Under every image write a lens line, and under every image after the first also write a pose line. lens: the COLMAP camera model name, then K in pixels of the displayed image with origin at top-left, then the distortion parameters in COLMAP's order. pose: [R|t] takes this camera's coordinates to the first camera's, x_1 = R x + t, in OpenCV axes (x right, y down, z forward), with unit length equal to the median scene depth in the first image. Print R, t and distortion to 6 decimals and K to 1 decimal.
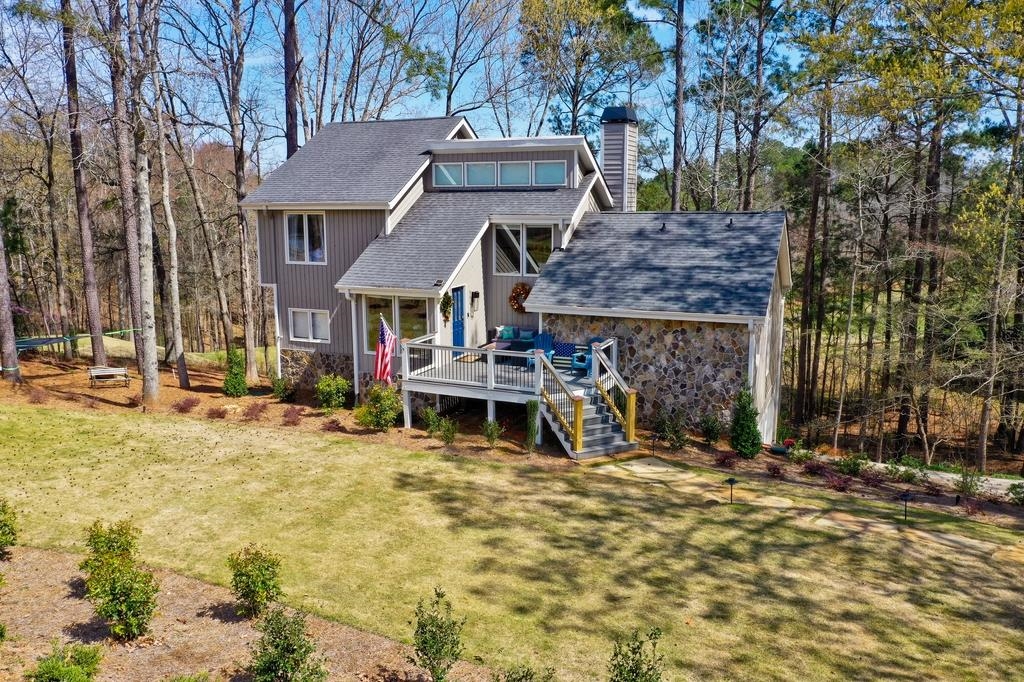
lens RADIAL K [[800.5, 0, 507.2], [0, 800.5, 349.3], [0, 0, 1]] dist [-0.004956, 0.004840]
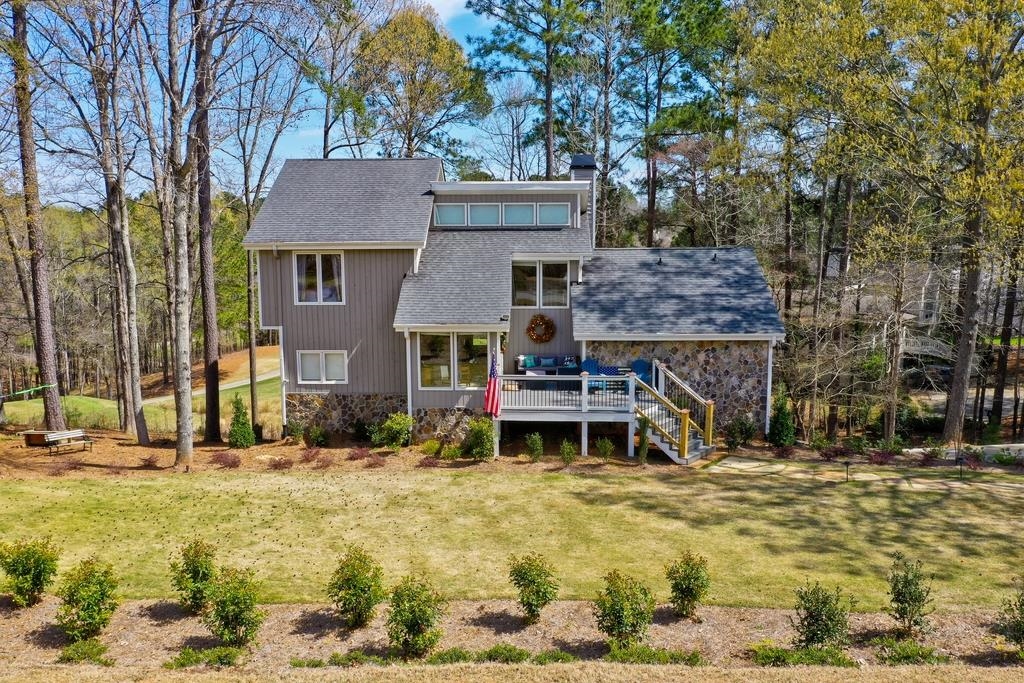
lens RADIAL K [[800.5, 0, 520.4], [0, 800.5, 347.2], [0, 0, 1]] dist [-0.004956, 0.004840]
pose [[0.928988, -0.056671, 0.365746, -0.476977], [0.069795, 0.997302, -0.022750, -0.018726], [-0.363470, 0.046662, 0.930437, 0.002339]]
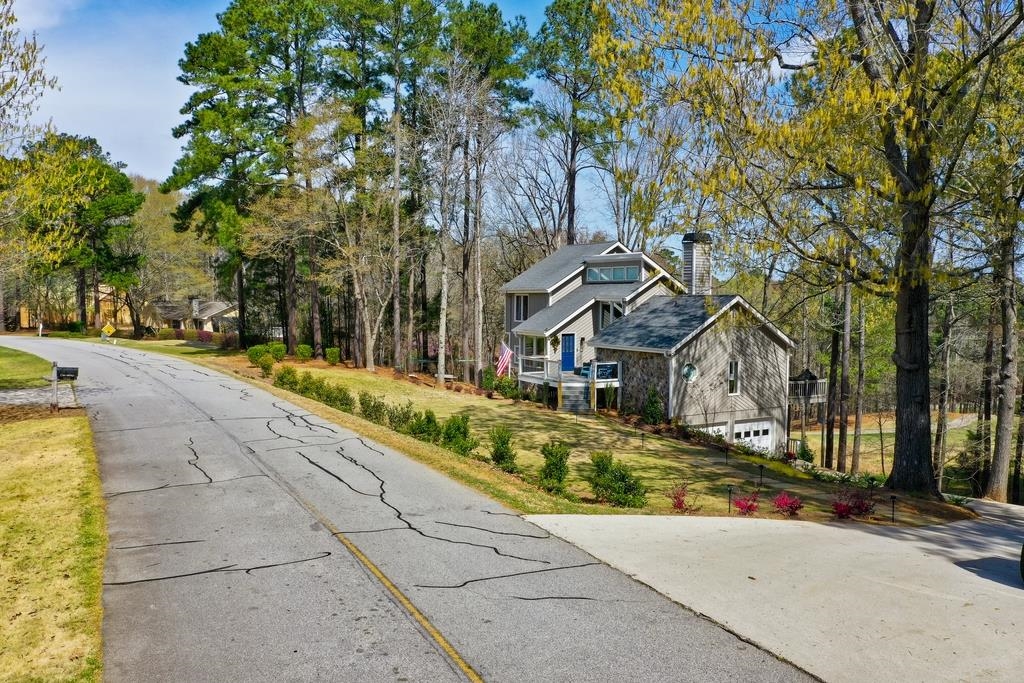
lens RADIAL K [[800.5, 0, 515.1], [0, 800.5, 339.6], [0, 0, 1]] dist [-0.004956, 0.004840]
pose [[0.815471, 0.039788, -0.577429, 1.035285], [-0.114308, 0.989056, -0.093280, 0.140529], [0.567398, 0.142072, 0.811095, -0.658118]]
